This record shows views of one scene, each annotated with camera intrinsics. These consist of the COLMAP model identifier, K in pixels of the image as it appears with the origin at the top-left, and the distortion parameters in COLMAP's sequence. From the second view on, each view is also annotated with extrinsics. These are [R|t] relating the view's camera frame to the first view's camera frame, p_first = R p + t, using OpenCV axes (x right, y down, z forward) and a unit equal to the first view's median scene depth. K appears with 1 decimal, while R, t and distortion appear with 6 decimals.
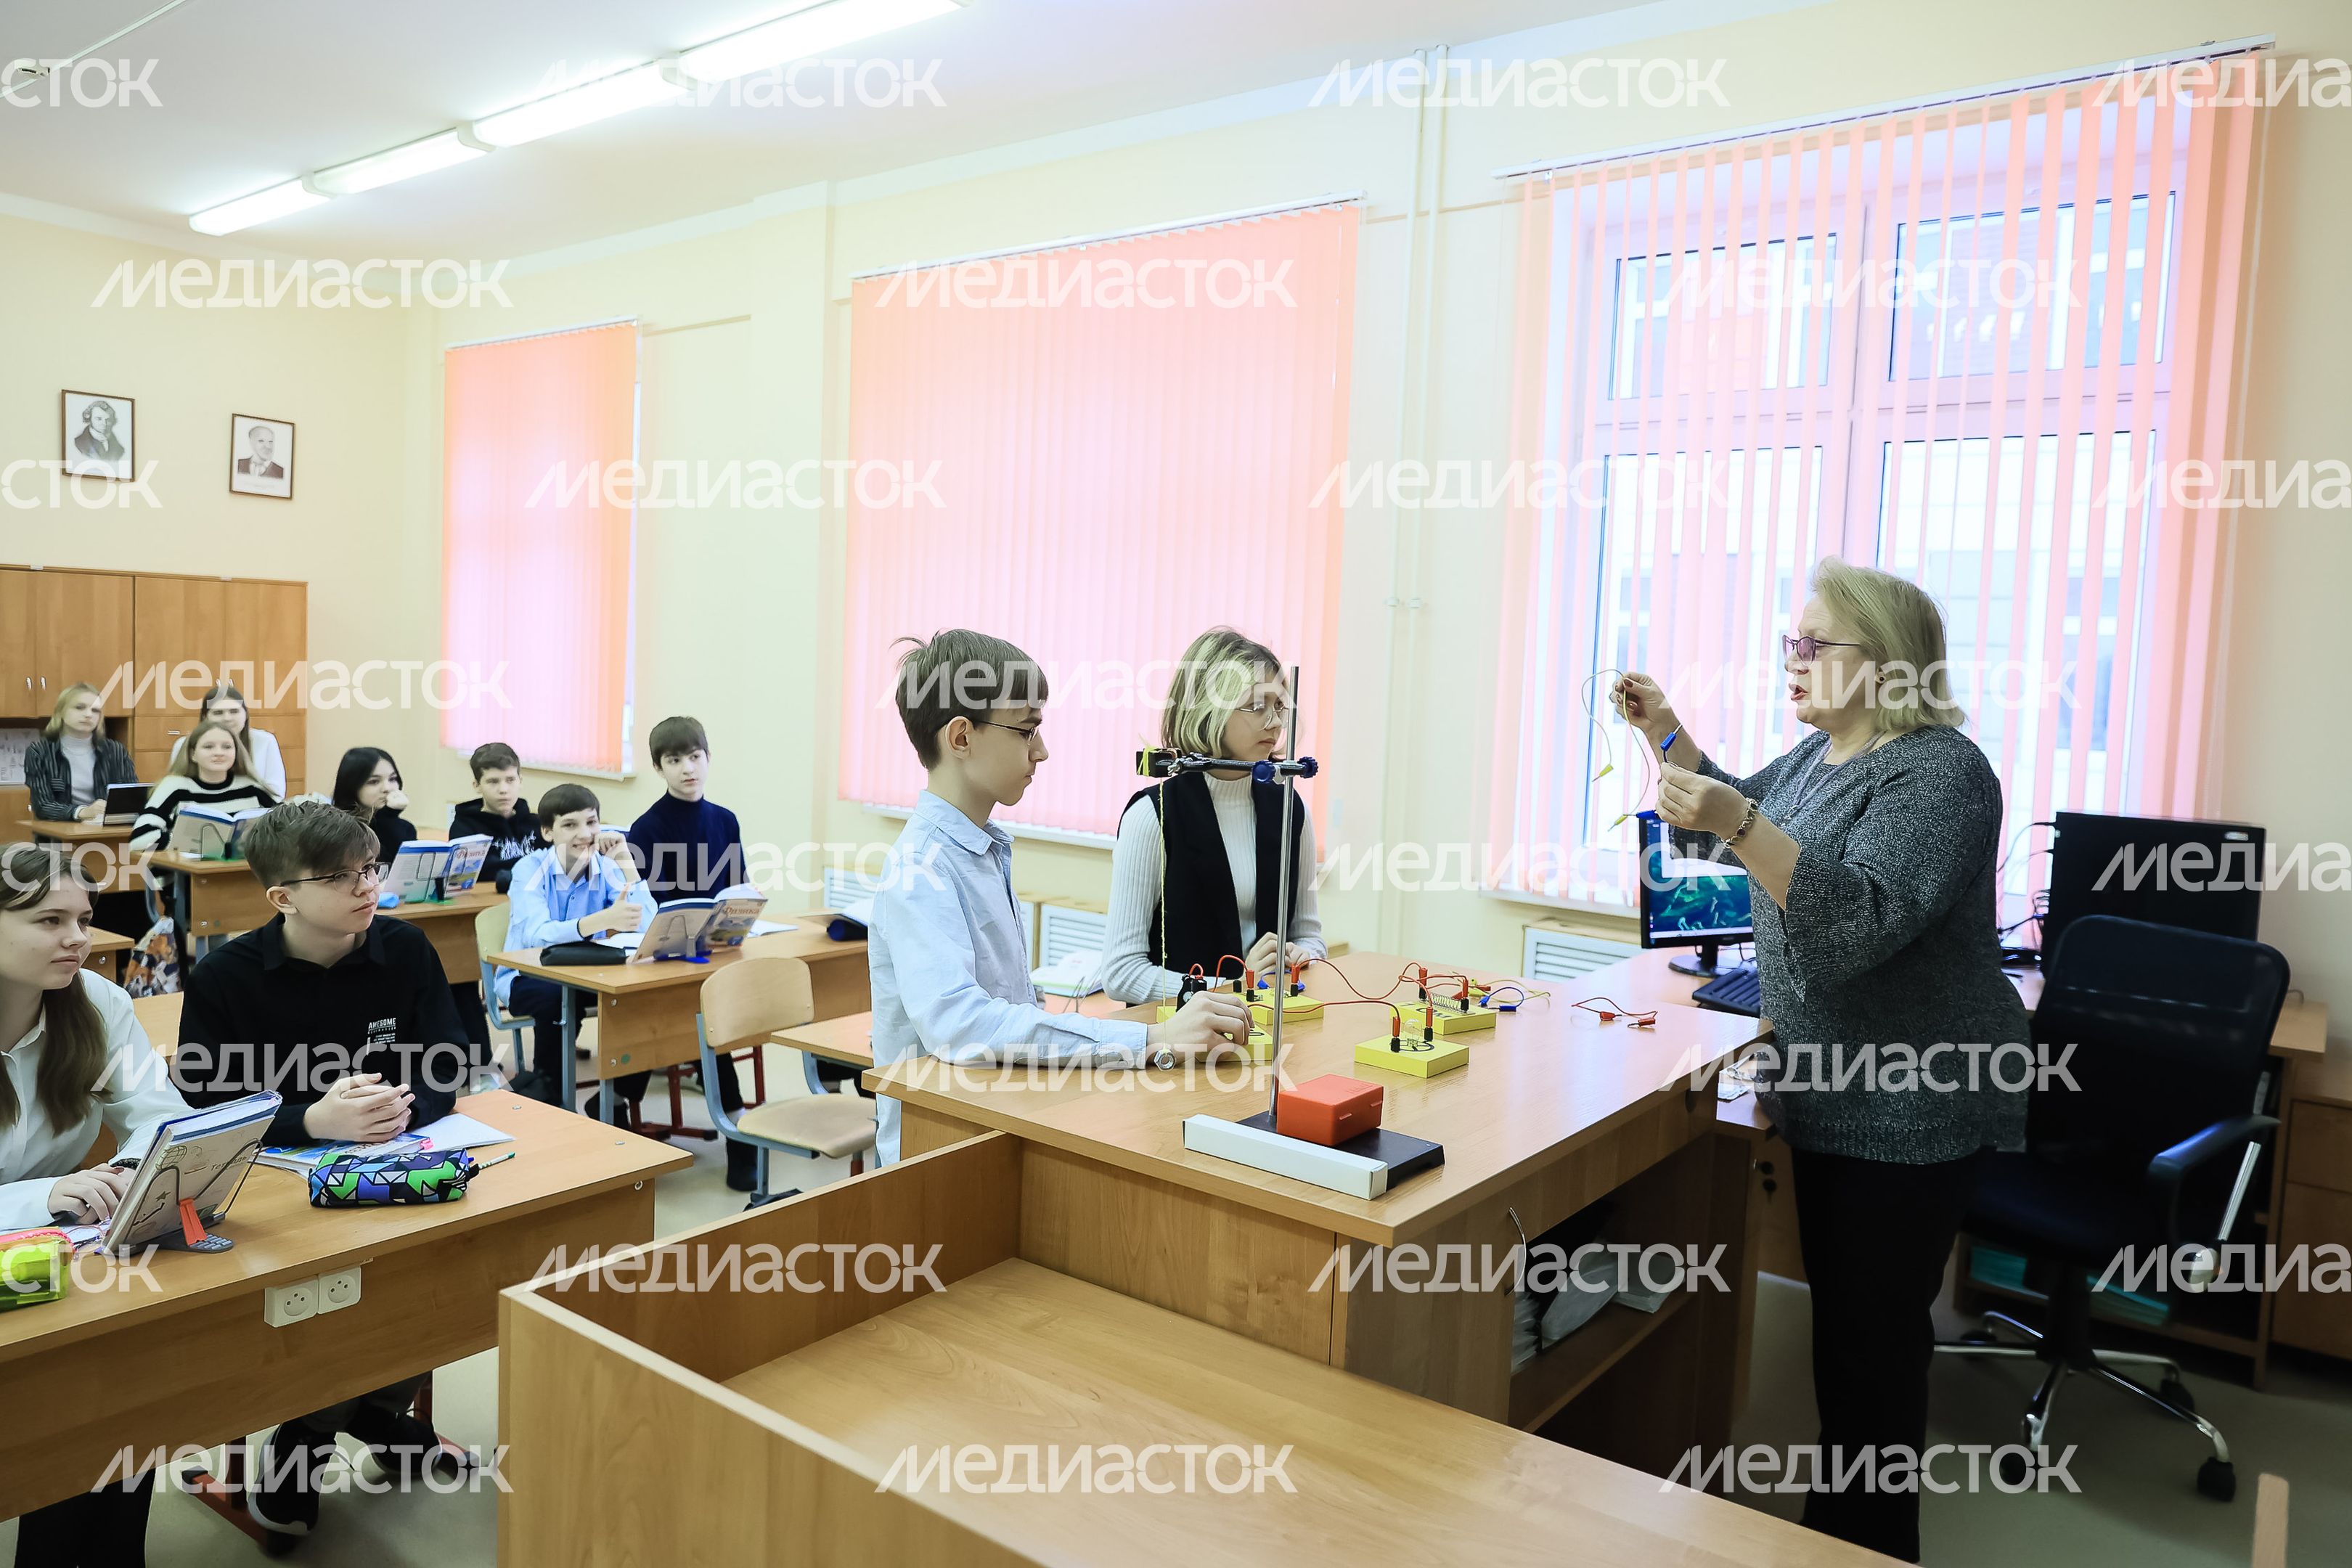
lens RADIAL K [[1582.0, 0, 1181.9], [0, 1582.0, 763.1], [0, 0, 1]] dist [-0.012680, 0.002703]
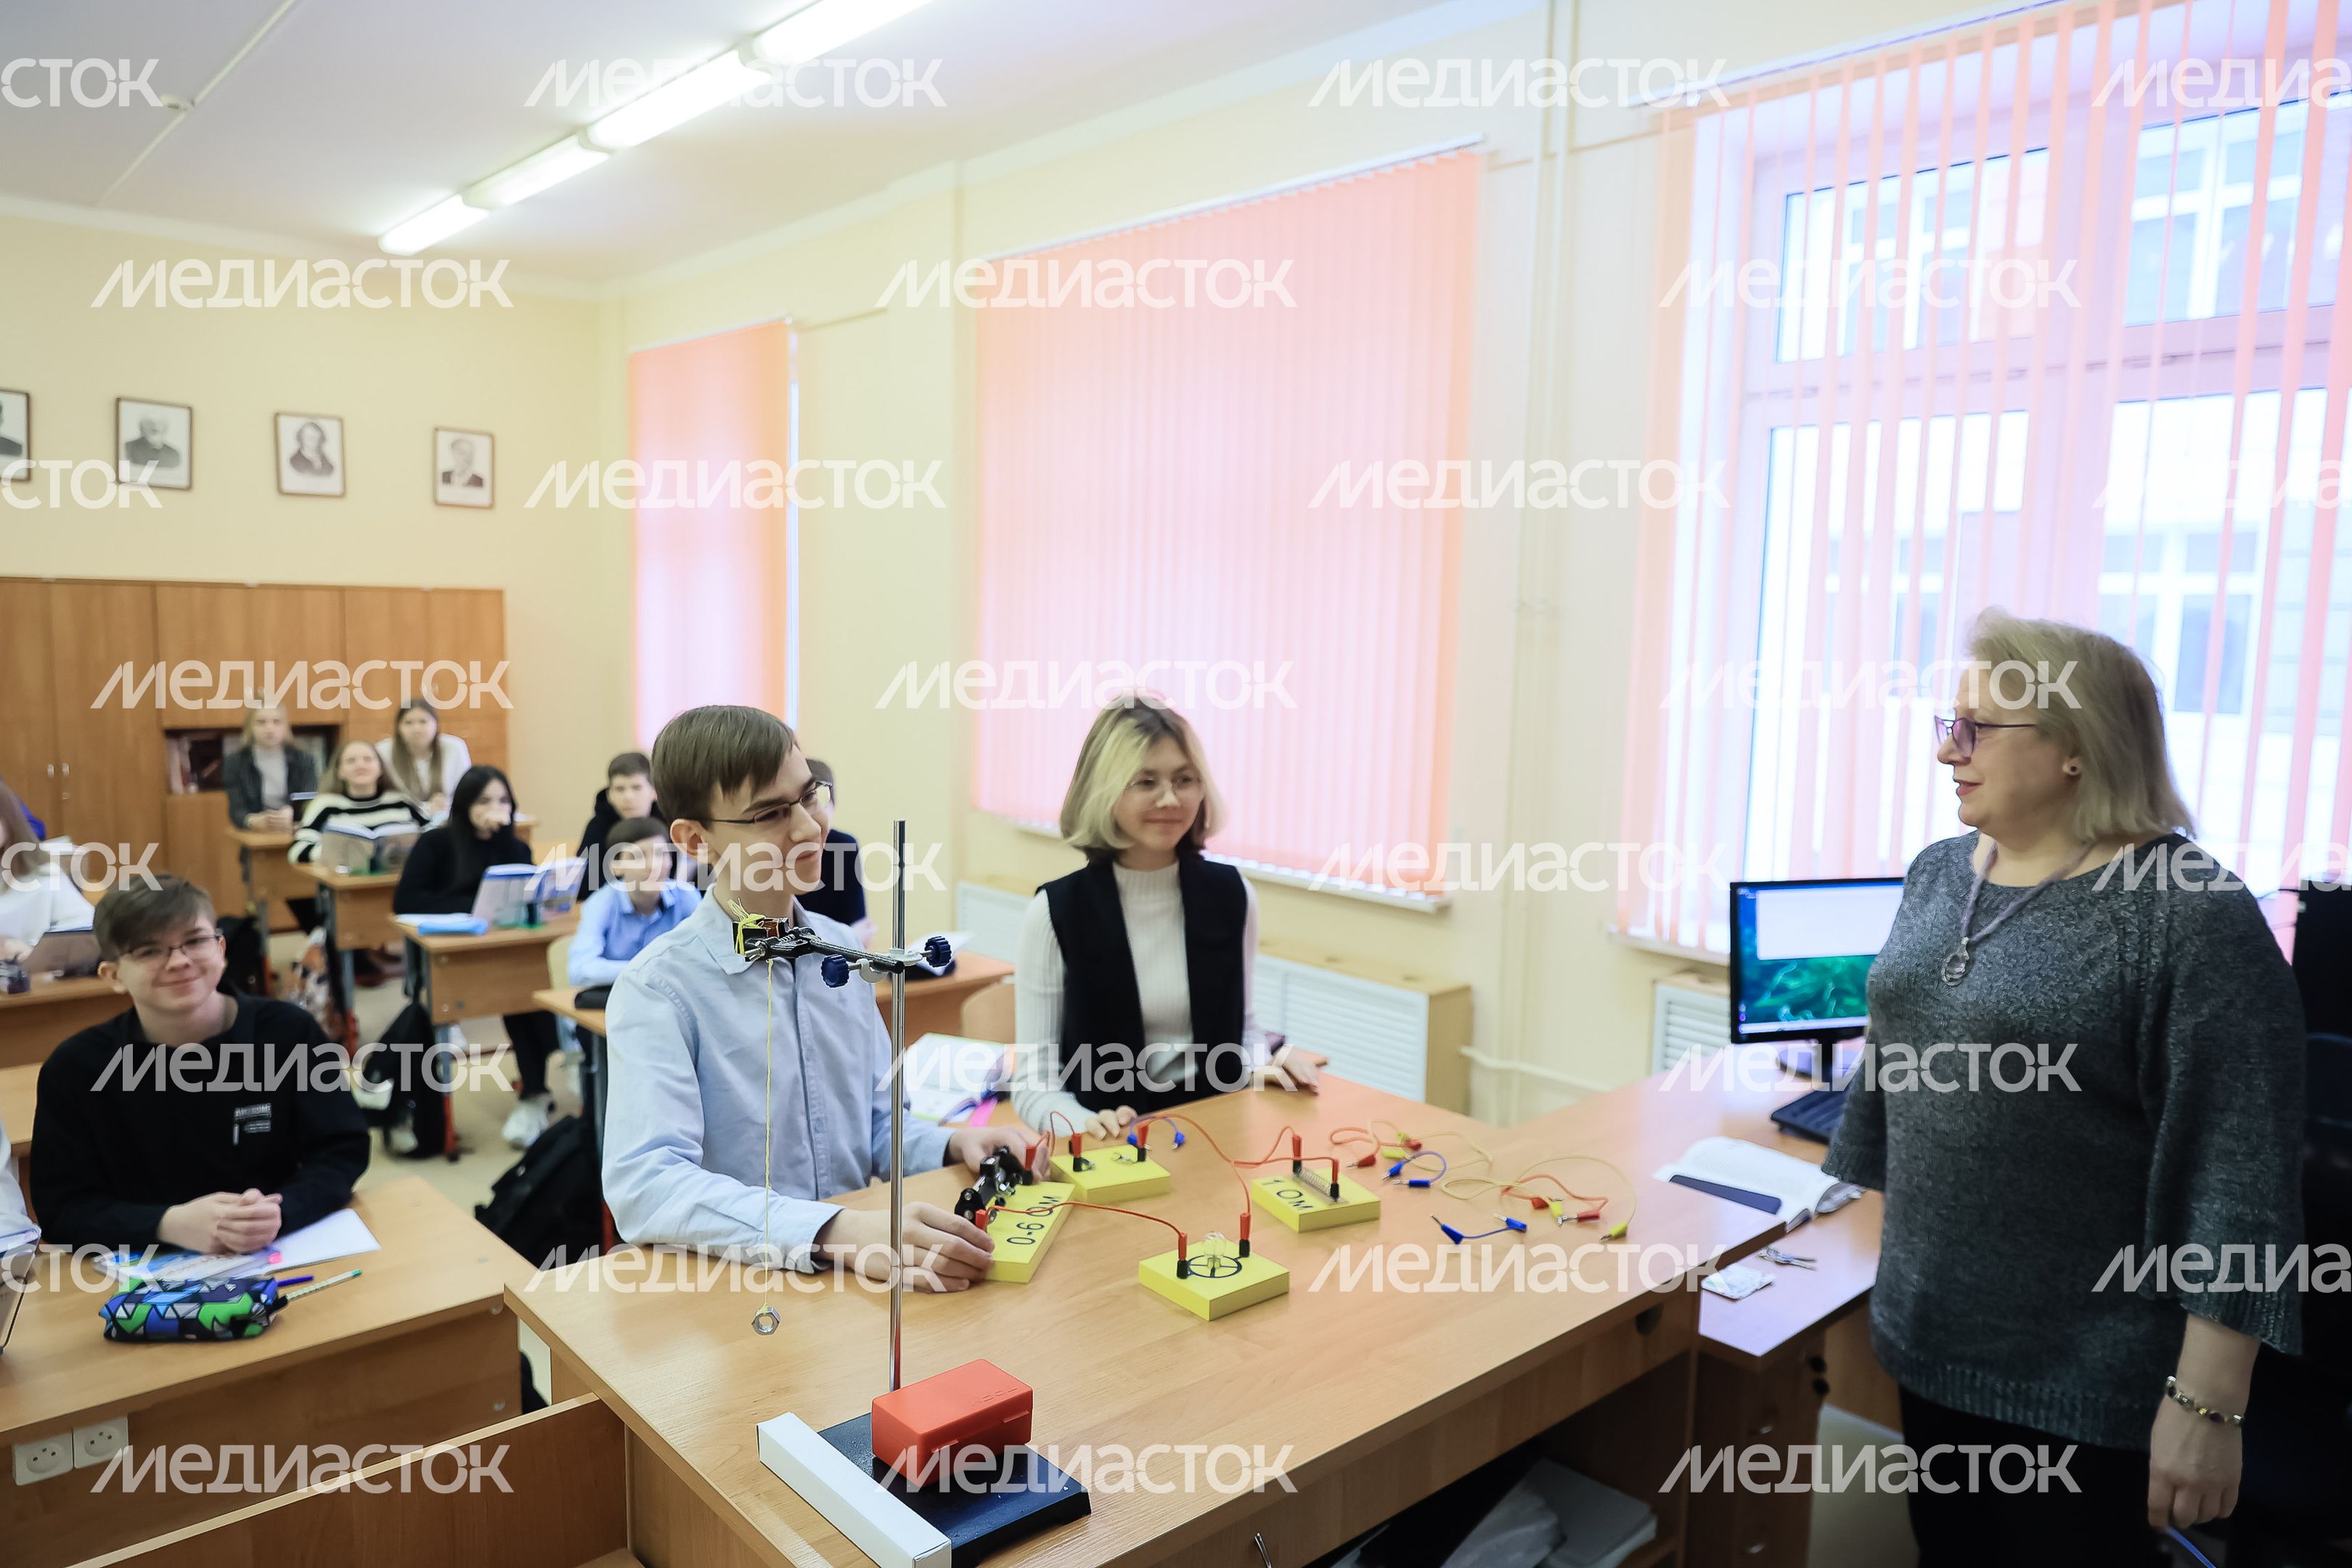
lens RADIAL K [[1582.0, 0, 1172.7], [0, 1582.0, 800.0], [0, 0, 1]] dist [-0.012680, 0.002703]
pose [[0.984307, 0.002796, -0.176444, 0.102475], [0.004664, 0.999113, 0.041855, -0.031678], [0.176404, -0.042021, 0.983420, 0.097077]]
